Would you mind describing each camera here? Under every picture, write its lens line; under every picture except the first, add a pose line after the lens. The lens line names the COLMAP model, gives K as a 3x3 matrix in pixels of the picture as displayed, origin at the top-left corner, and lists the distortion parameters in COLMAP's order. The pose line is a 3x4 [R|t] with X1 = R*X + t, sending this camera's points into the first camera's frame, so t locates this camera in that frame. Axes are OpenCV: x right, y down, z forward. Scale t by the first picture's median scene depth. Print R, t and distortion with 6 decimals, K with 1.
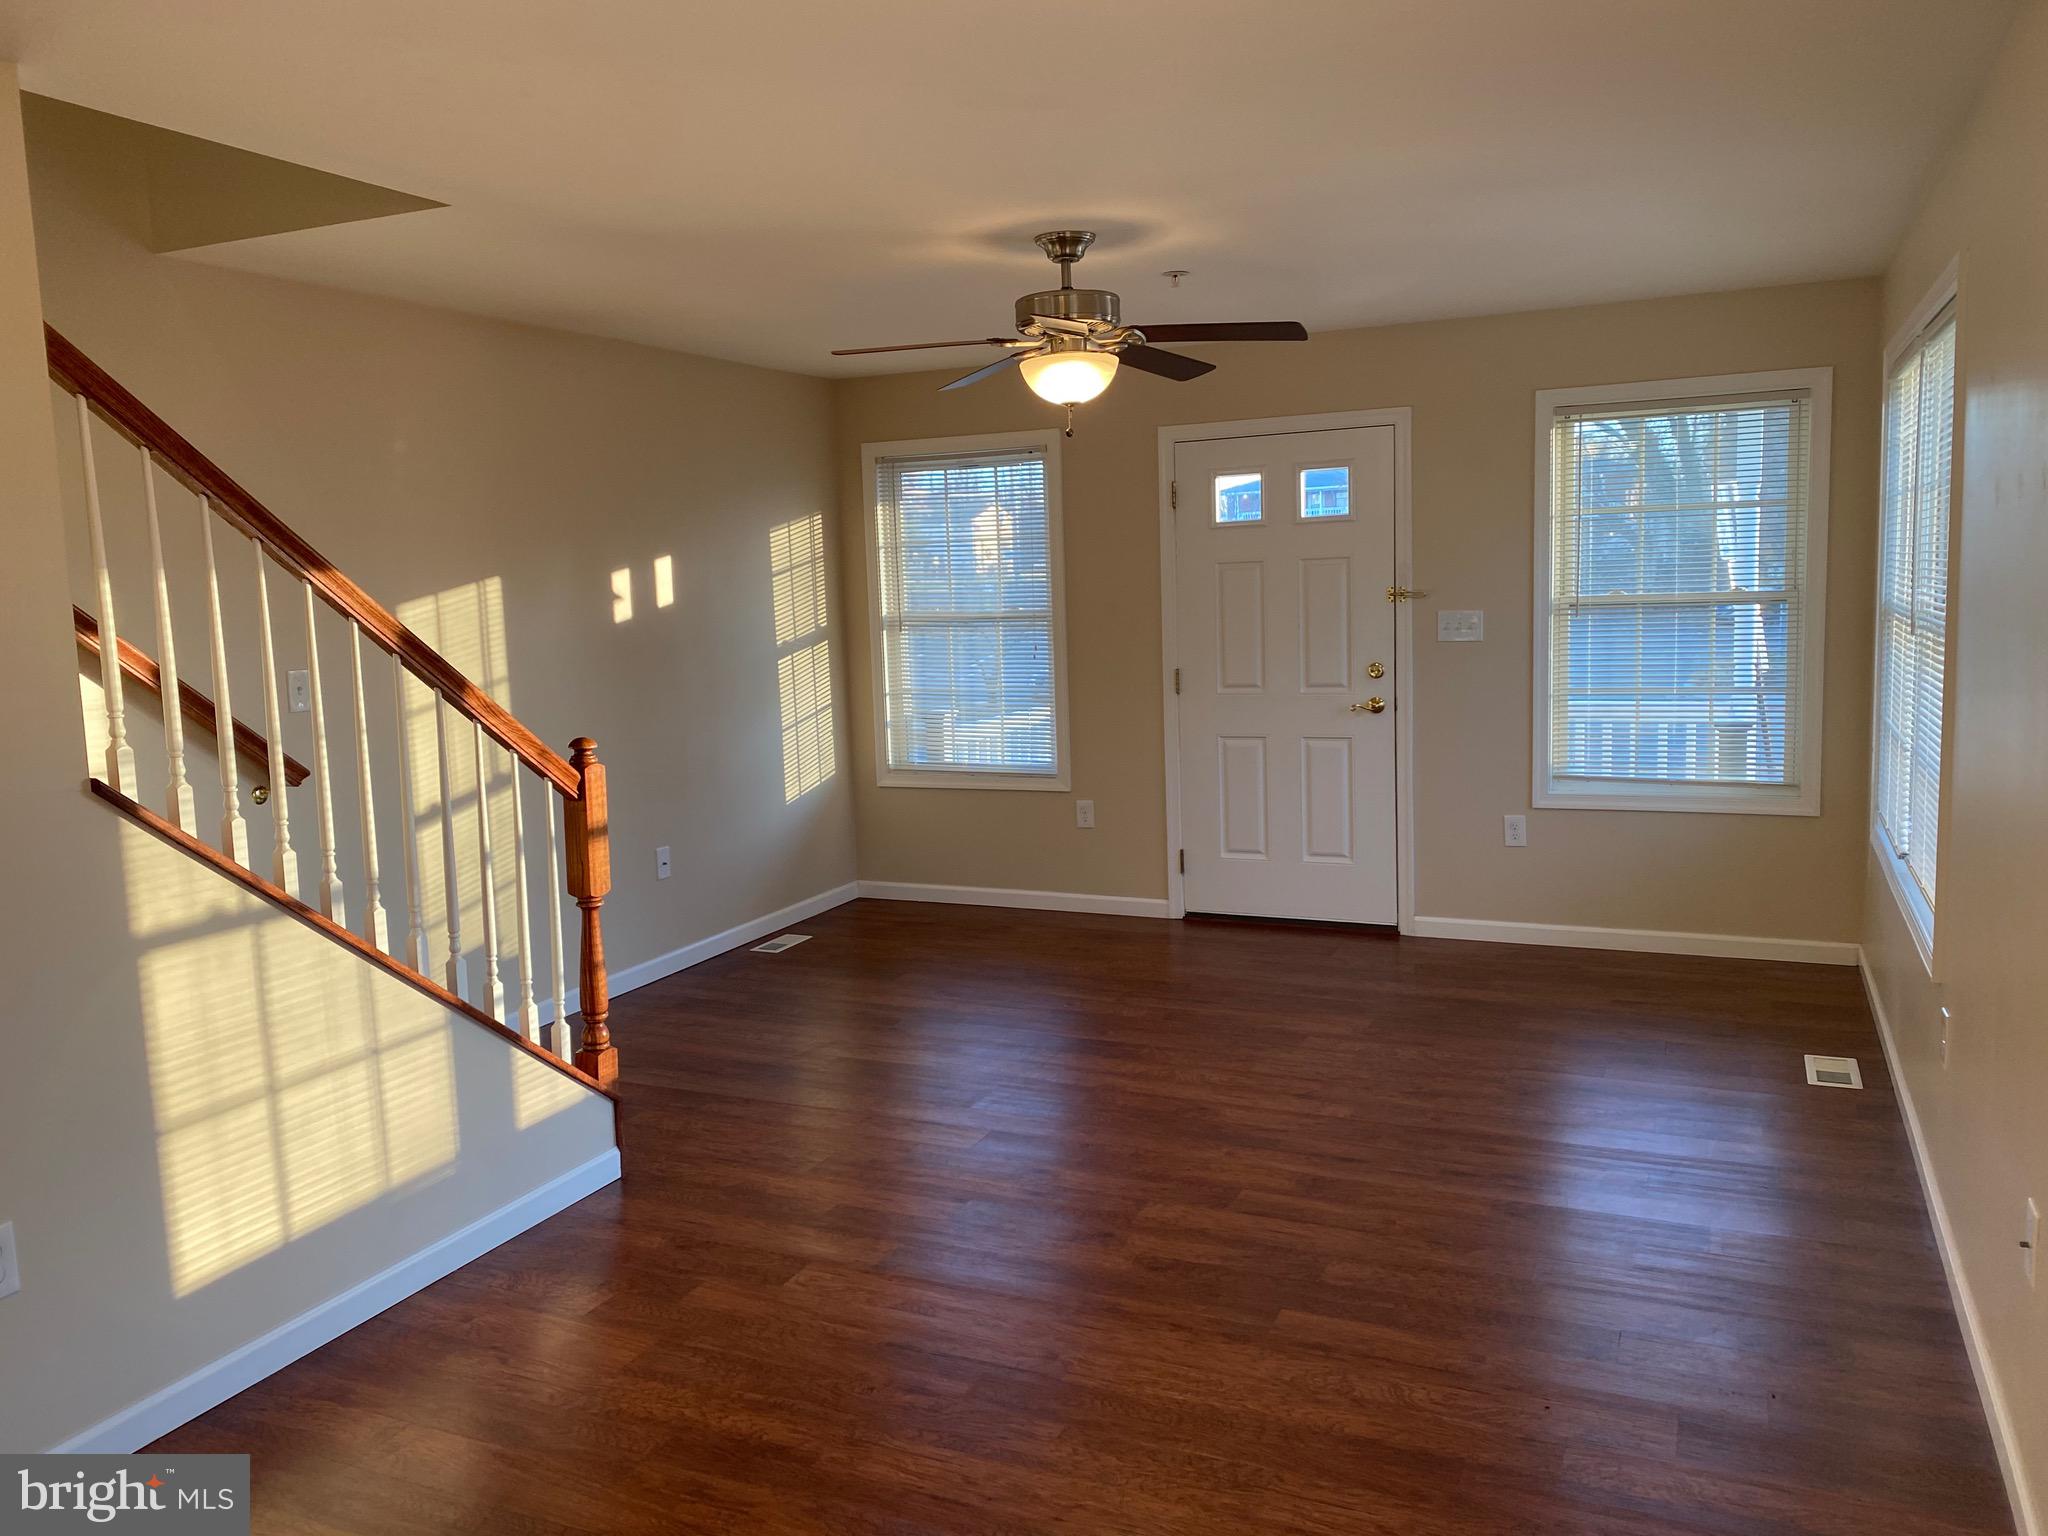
lens RADIAL K [[1554.4, 0, 1014.0], [0, 1554.4, 755.4], [0, 0, 1]] dist [0.015120, 0.002941]
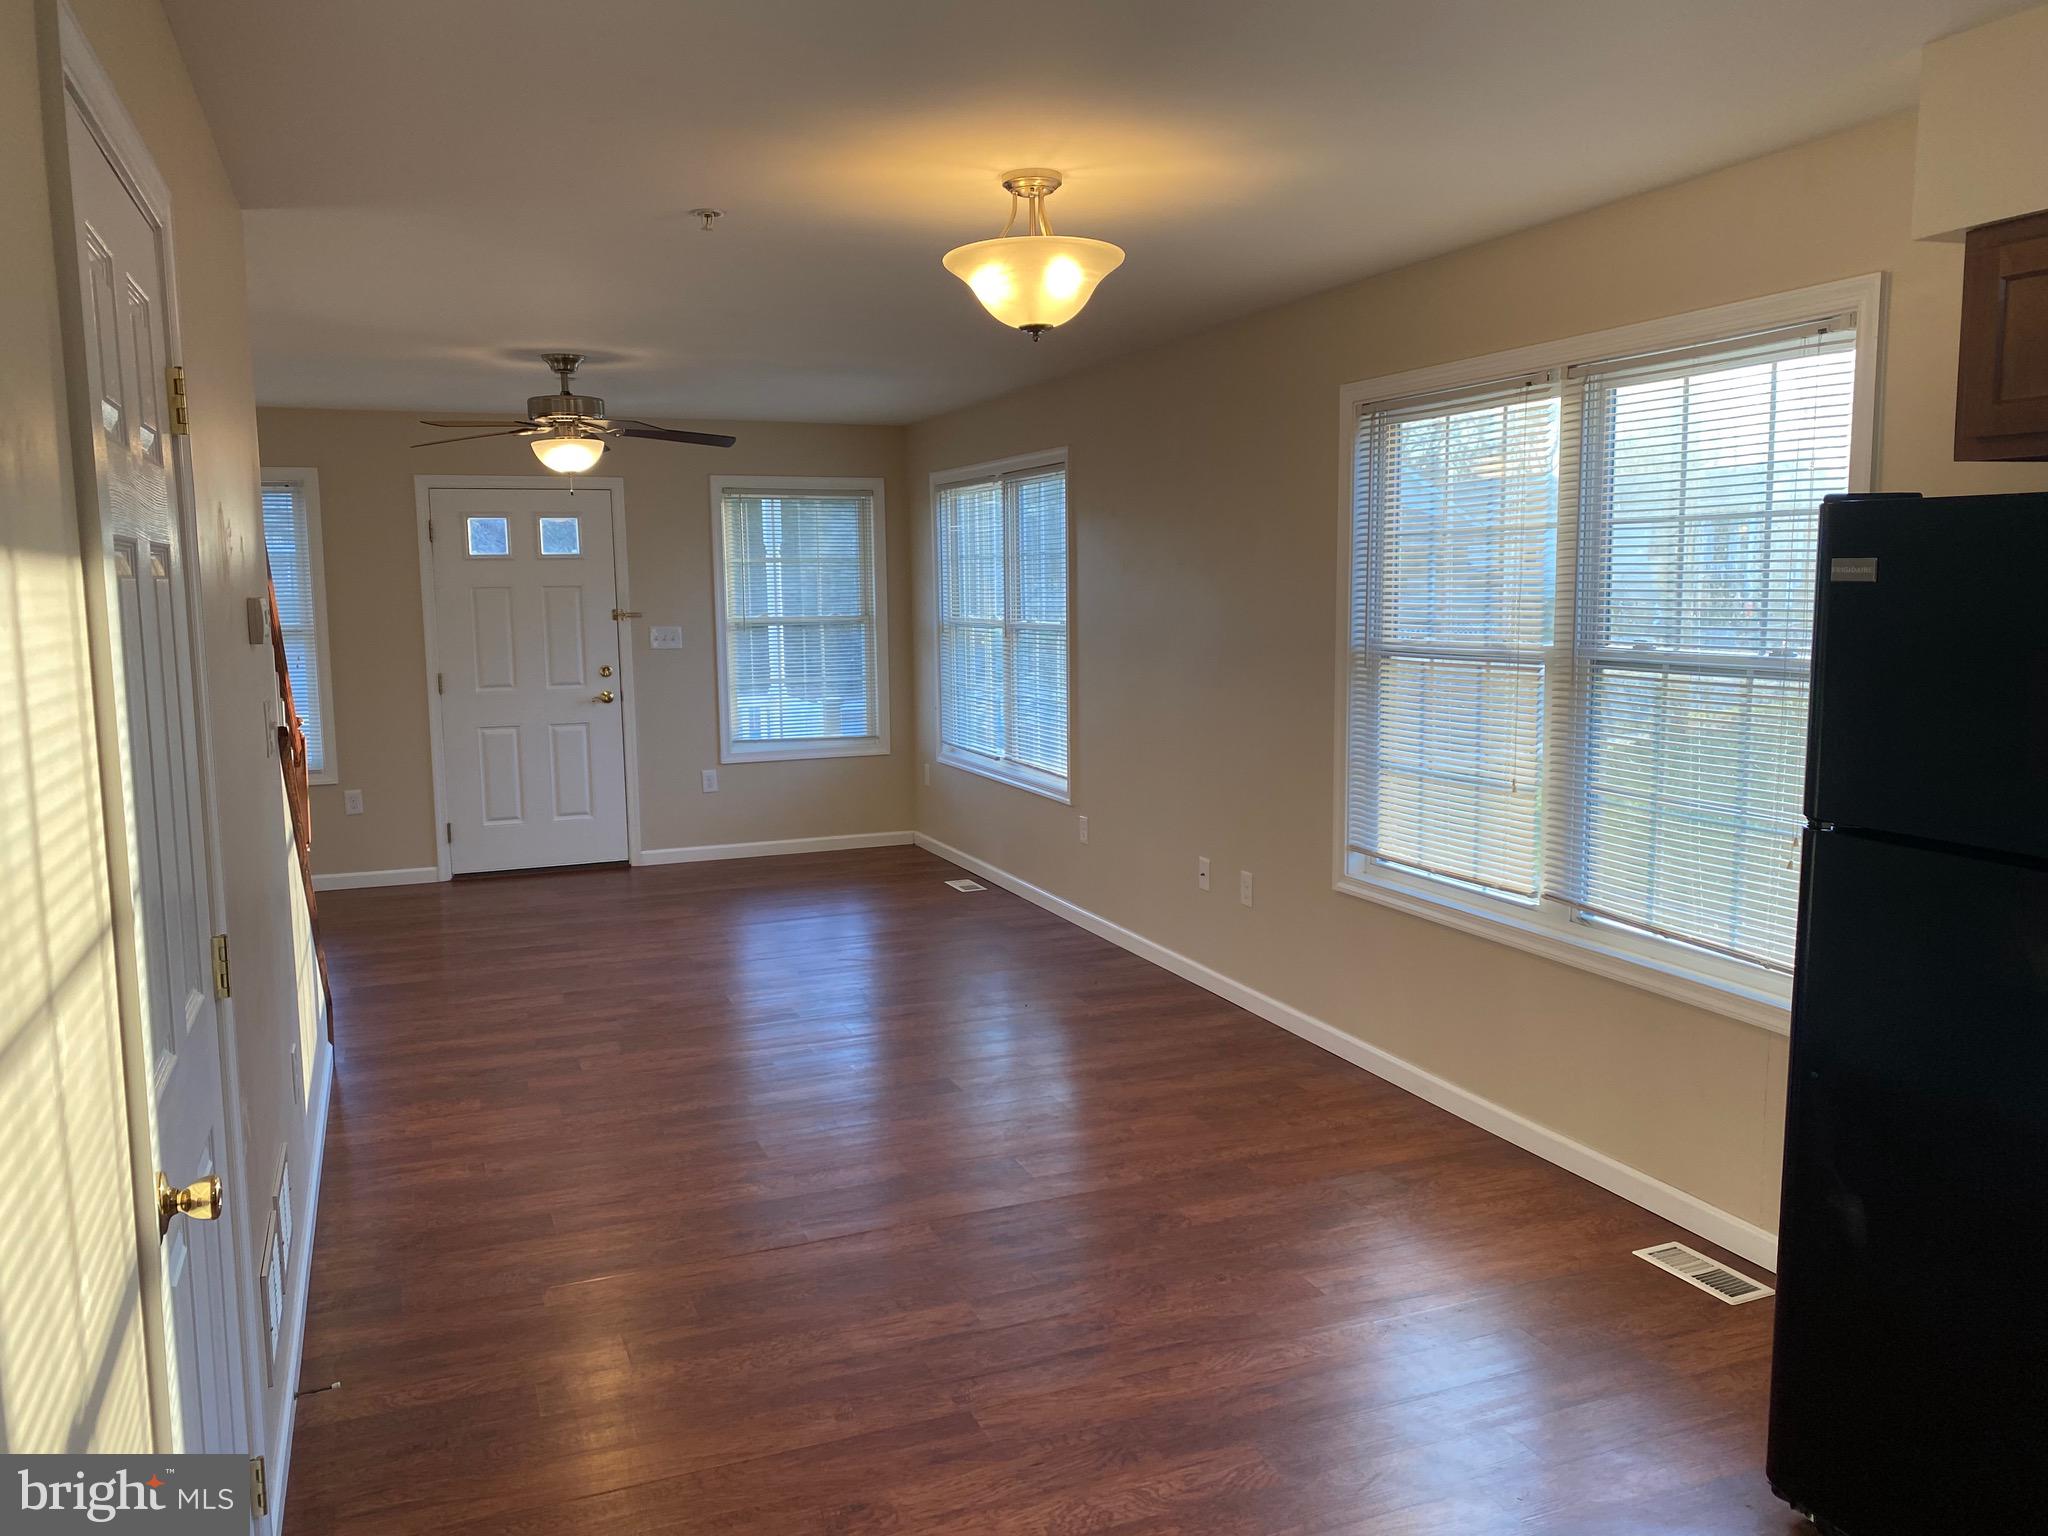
lens RADIAL K [[1554.4, 0, 1022.0], [0, 1554.4, 774.5], [0, 0, 1]] dist [0.015120, 0.002941]
pose [[0.662584, -0.068517, 0.745847, -0.539127], [0.071632, 0.997039, 0.027956, 0.022470], [-0.745554, 0.034903, 0.665531, -0.158697]]
